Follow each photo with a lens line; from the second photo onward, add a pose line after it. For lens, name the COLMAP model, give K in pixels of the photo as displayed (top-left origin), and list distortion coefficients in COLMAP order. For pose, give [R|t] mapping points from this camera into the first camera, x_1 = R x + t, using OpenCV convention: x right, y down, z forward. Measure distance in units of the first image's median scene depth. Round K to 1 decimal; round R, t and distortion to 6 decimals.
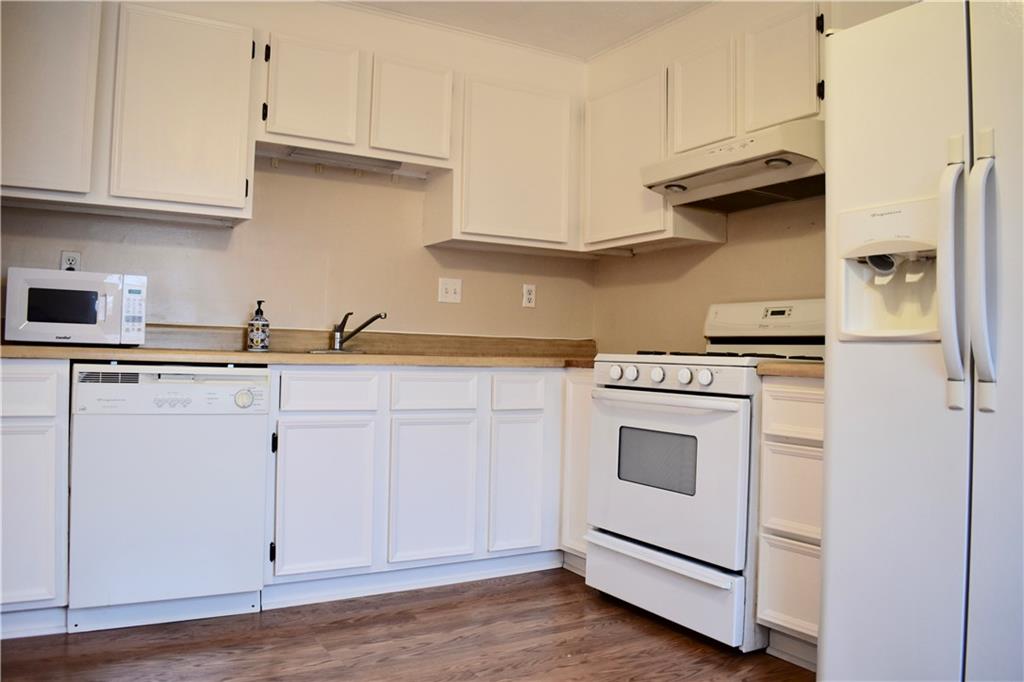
lens RADIAL K [[800.2, 0, 510.9], [0, 800.2, 336.5], [0, 0, 1]] dist [-0.082038, -0.003552]
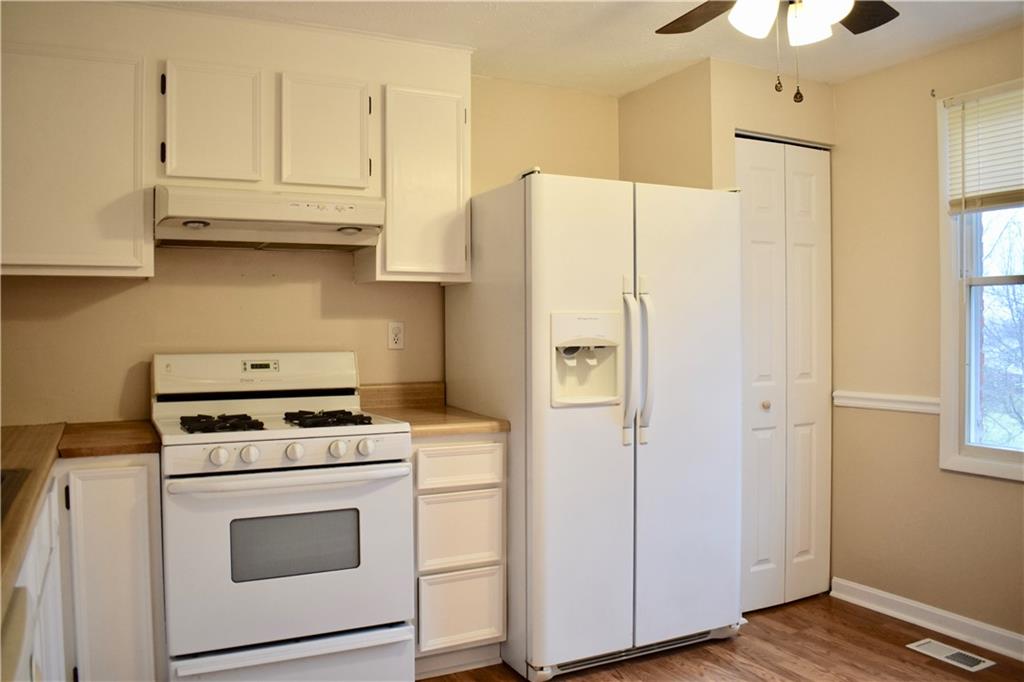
lens RADIAL K [[800.2, 0, 513.9], [0, 800.2, 335.5], [0, 0, 1]] dist [-0.082038, -0.003552]
pose [[0.069853, -0.028865, 0.997140, -0.784205], [-0.014998, 0.999438, 0.029982, -0.130007], [-0.997445, -0.017049, 0.069381, 0.796632]]
